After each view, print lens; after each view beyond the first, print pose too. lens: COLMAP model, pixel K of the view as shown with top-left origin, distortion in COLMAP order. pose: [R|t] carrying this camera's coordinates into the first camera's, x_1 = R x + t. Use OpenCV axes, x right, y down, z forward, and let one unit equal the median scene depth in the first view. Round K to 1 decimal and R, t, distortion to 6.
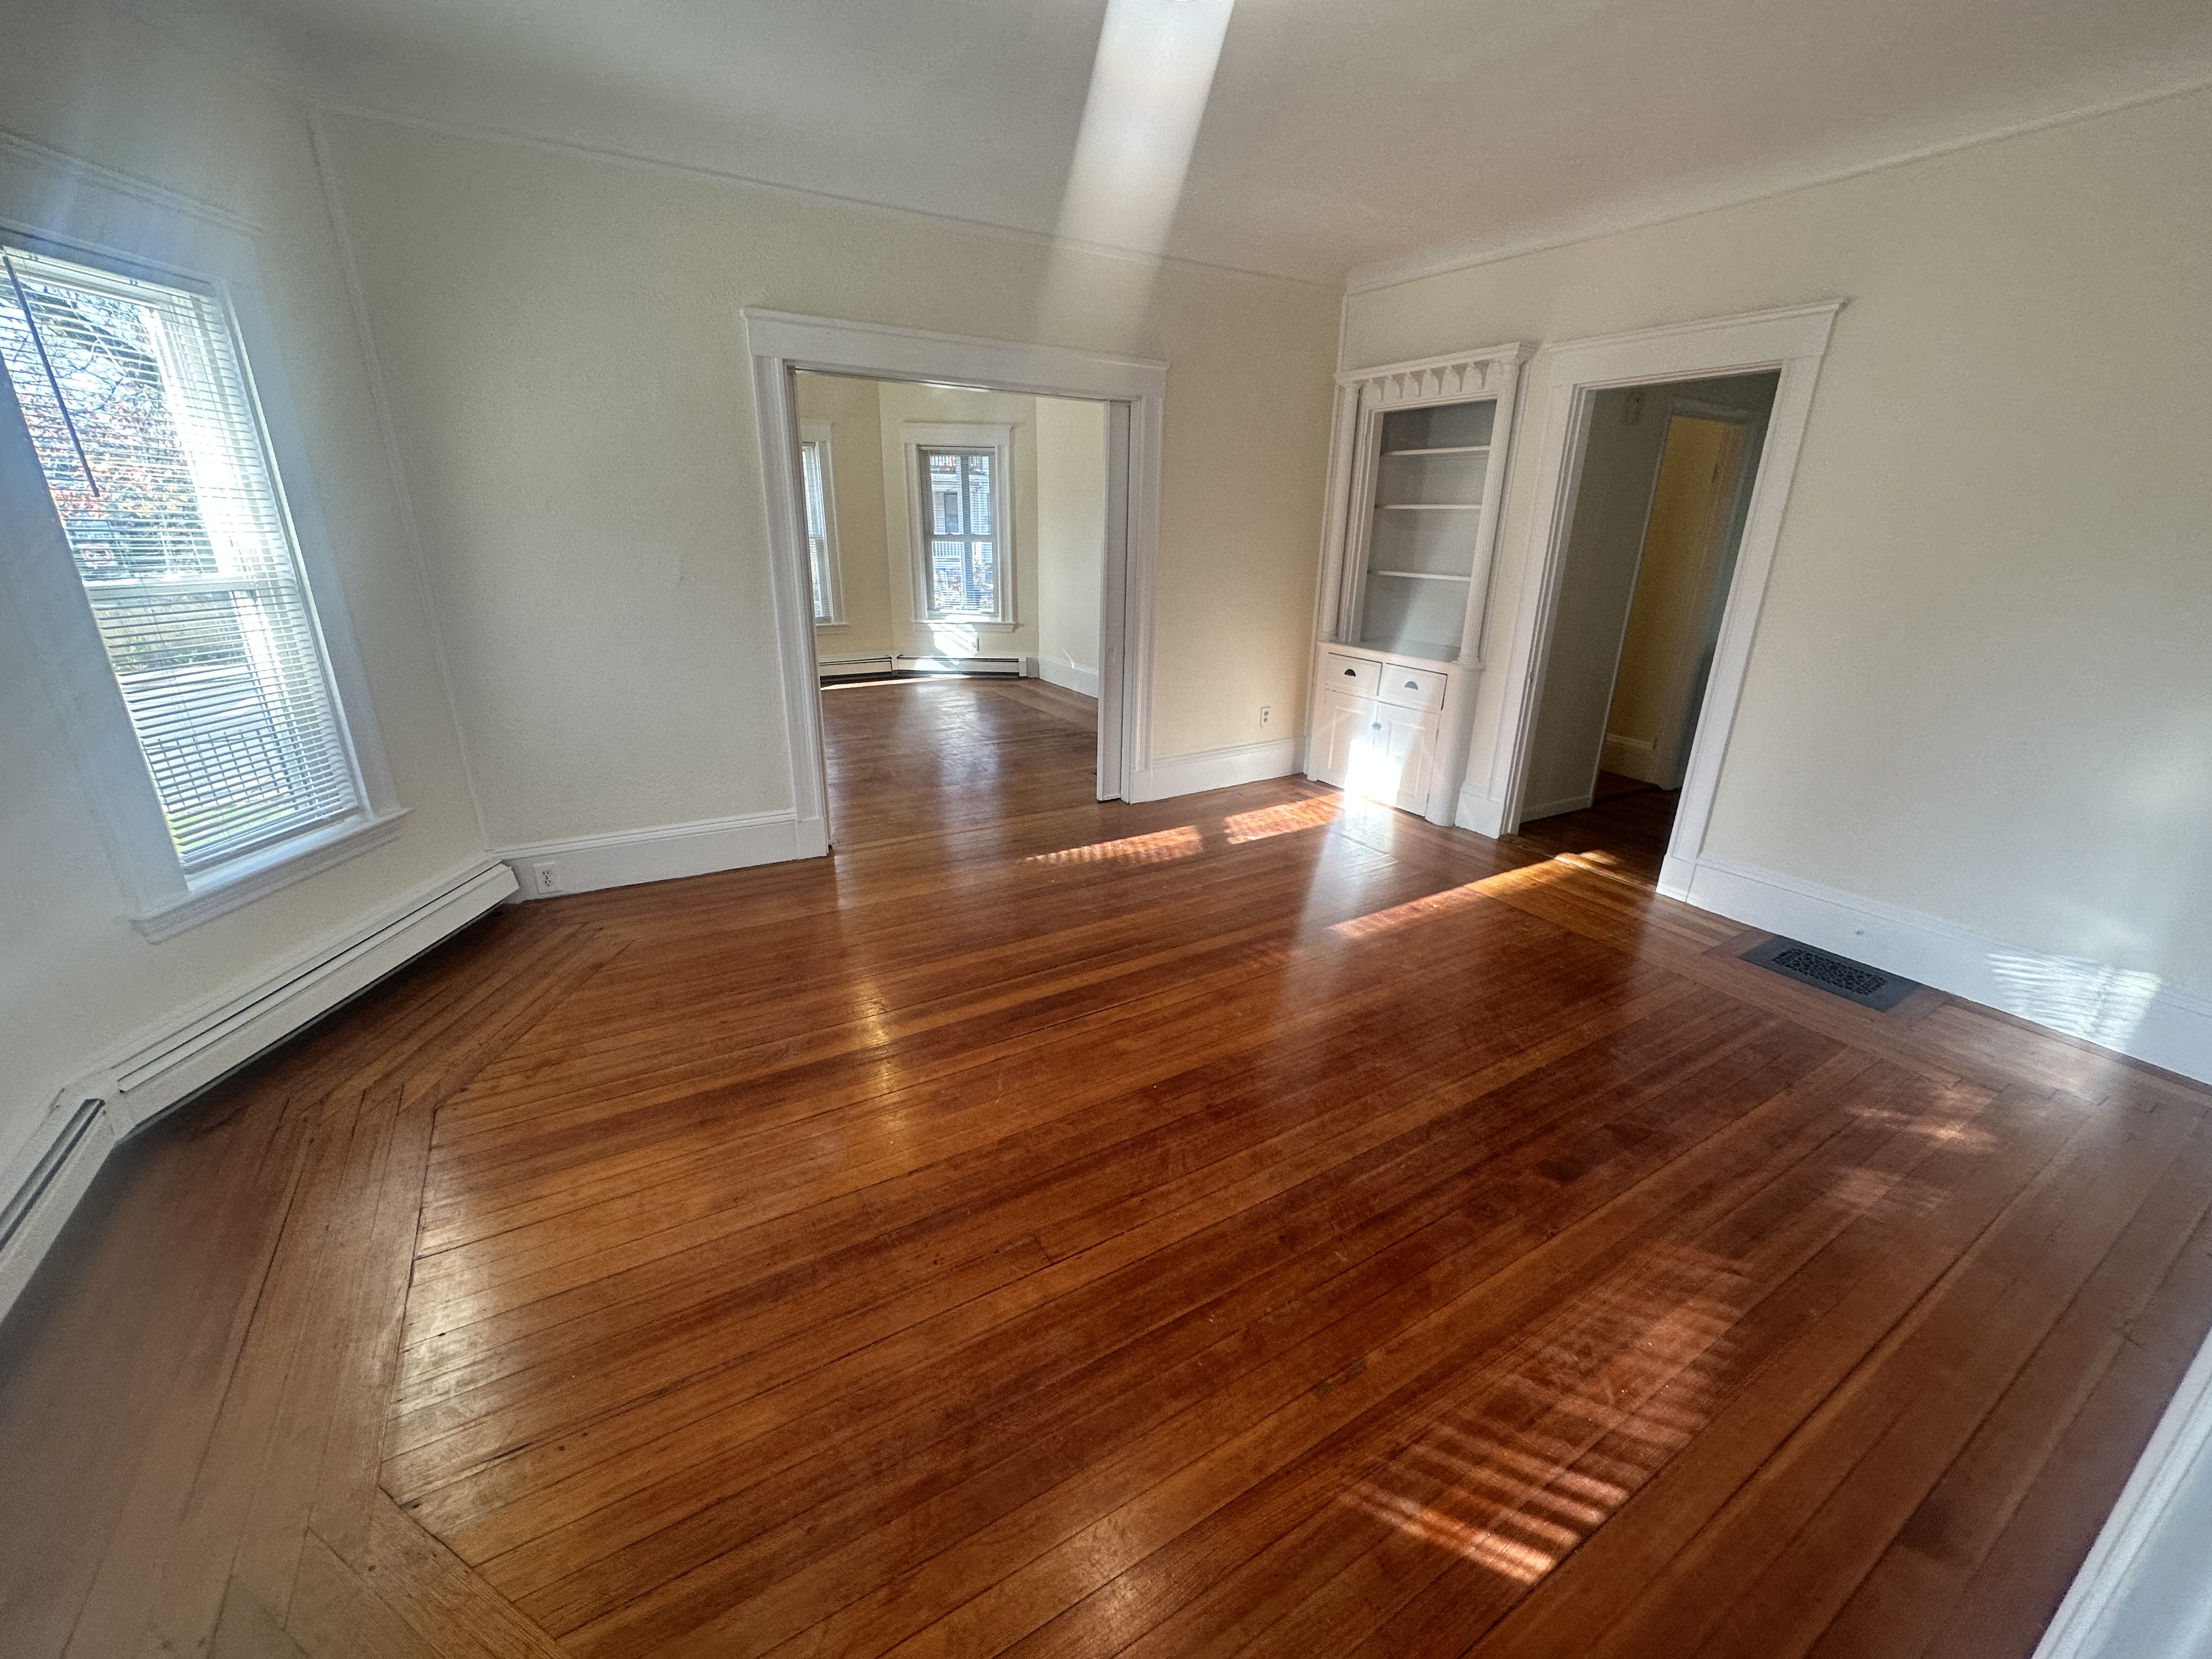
lens RADIAL K [[881.8, 0, 1104.9], [0, 881.8, 822.8], [0, 0, 1]] dist [-0.002627, 0.000281]
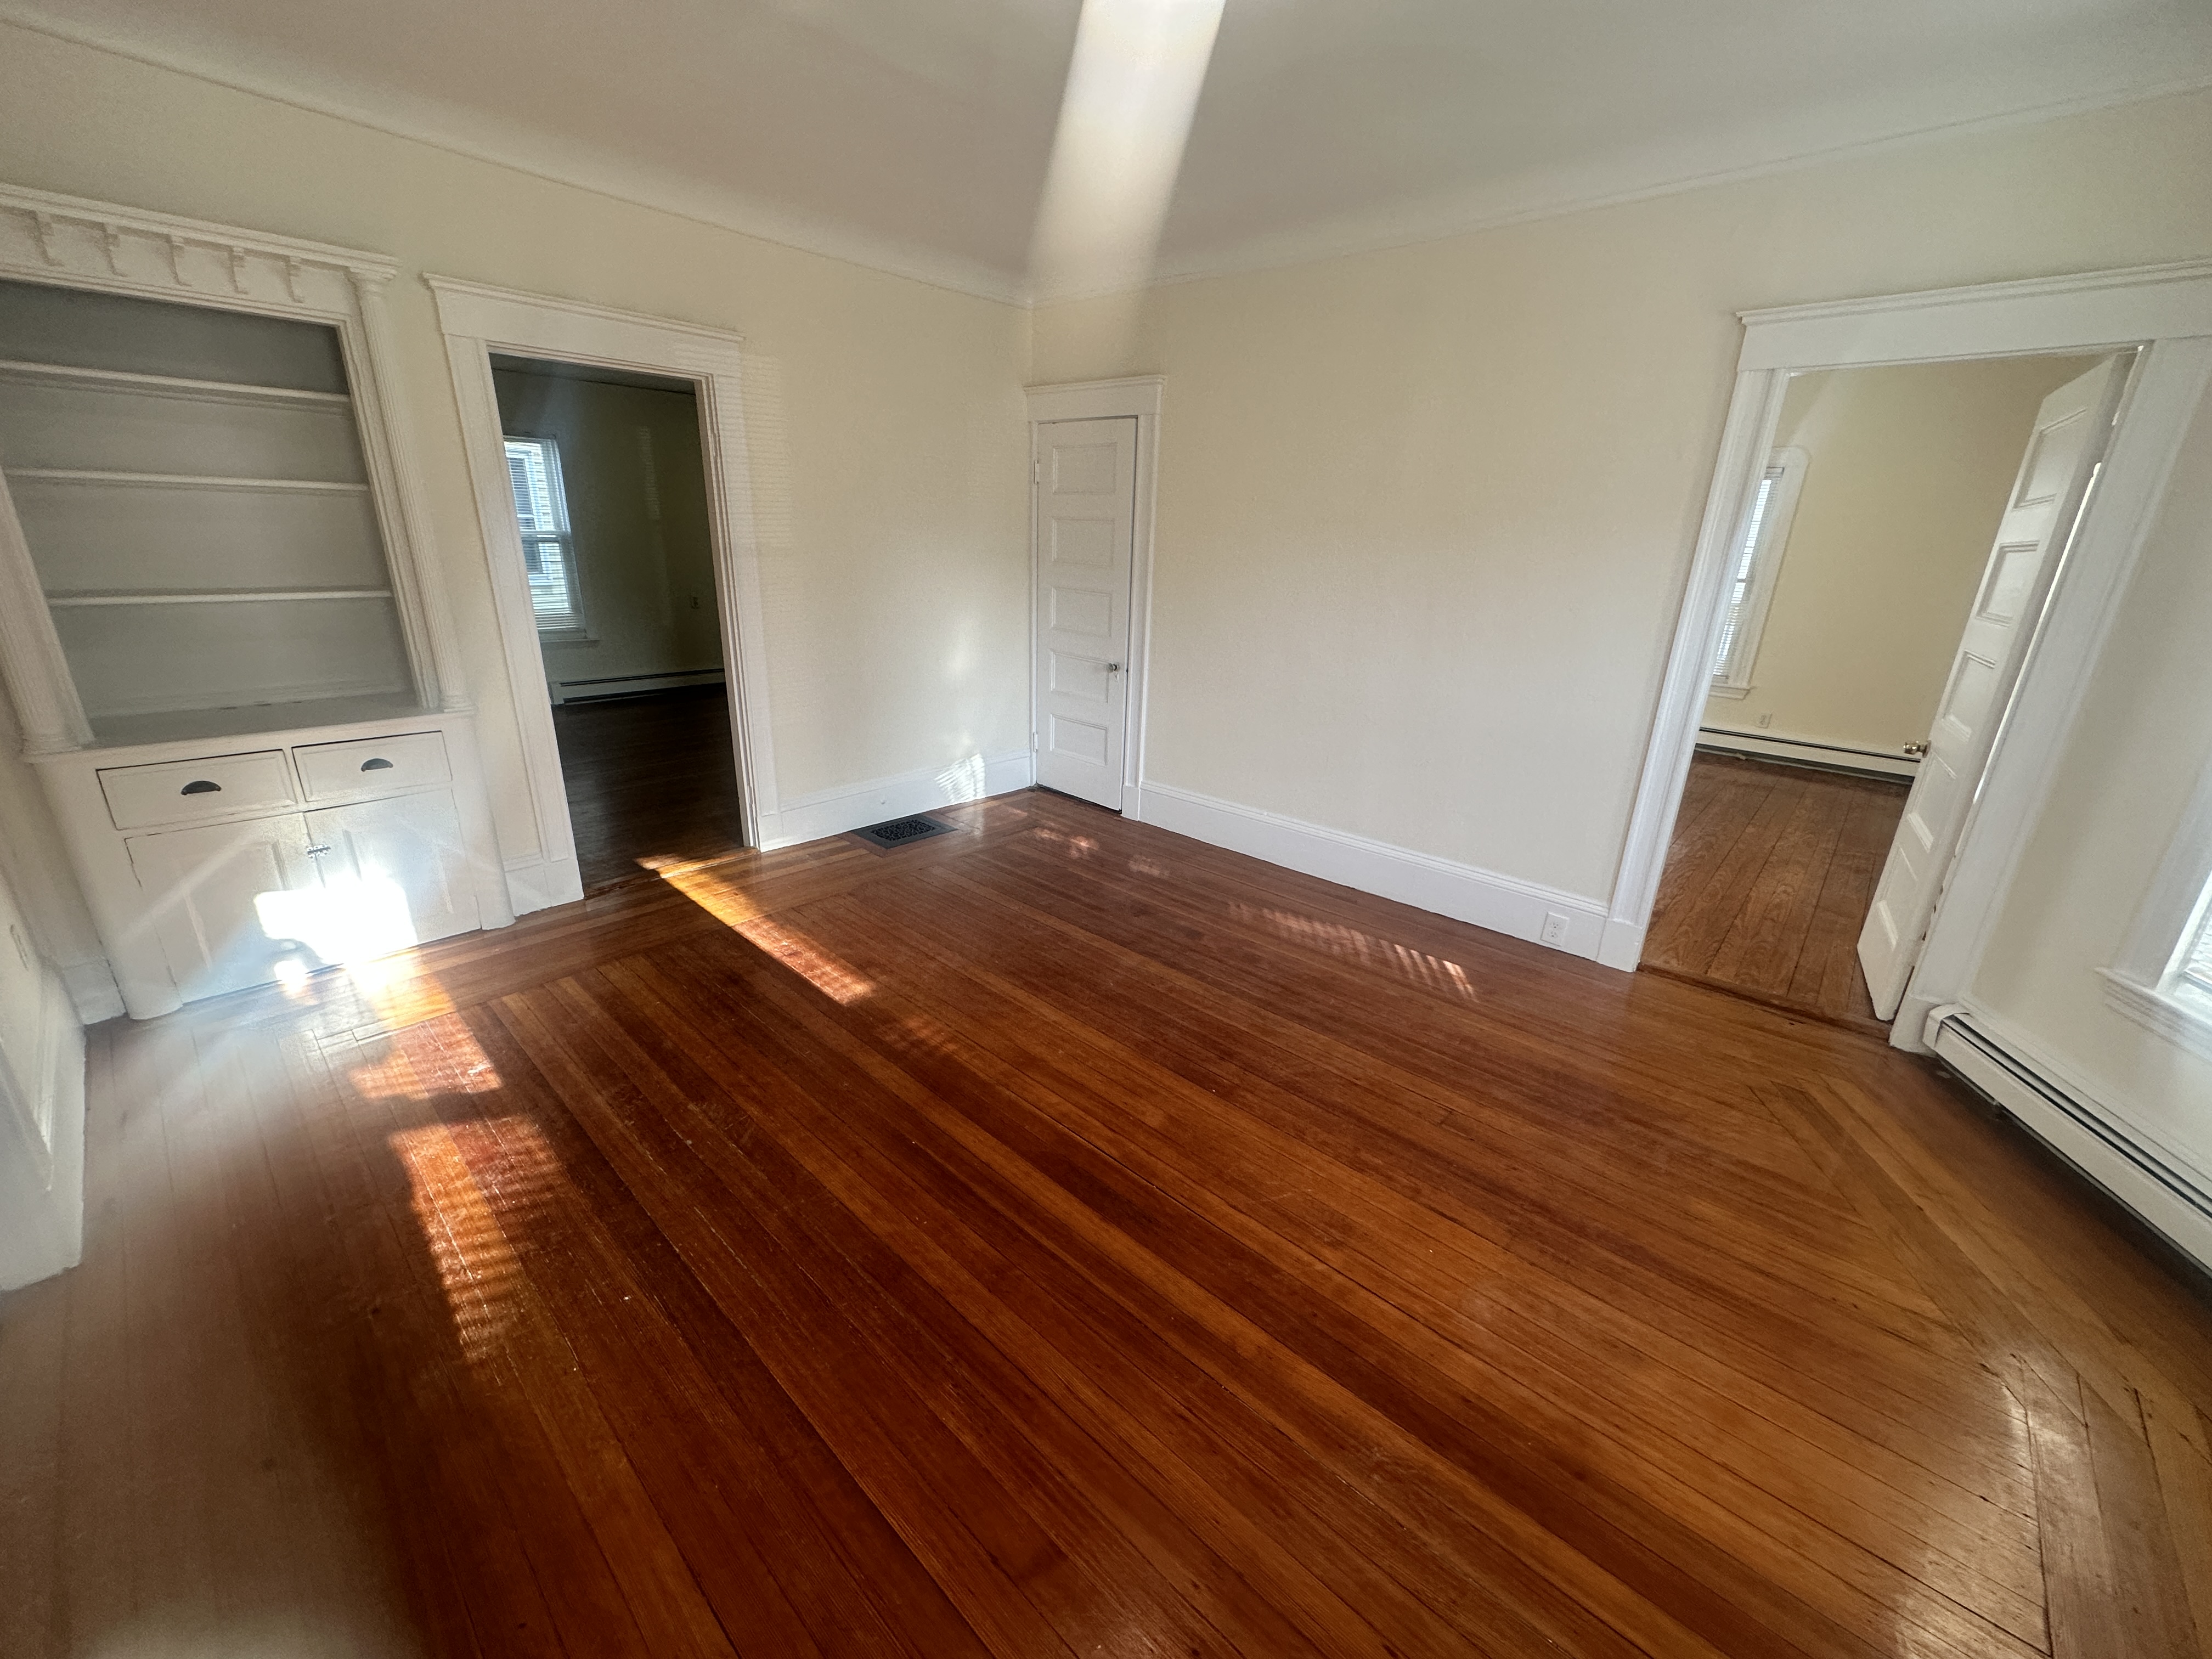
lens RADIAL K [[881.8, 0, 1101.2], [0, 881.8, 828.2], [0, 0, 1]] dist [-0.002627, 0.000281]
pose [[-0.281974, -0.332071, 0.900122, -0.650359], [0.278075, 0.869634, 0.407934, -0.378710], [-0.918240, 0.365329, -0.152873, 1.030838]]
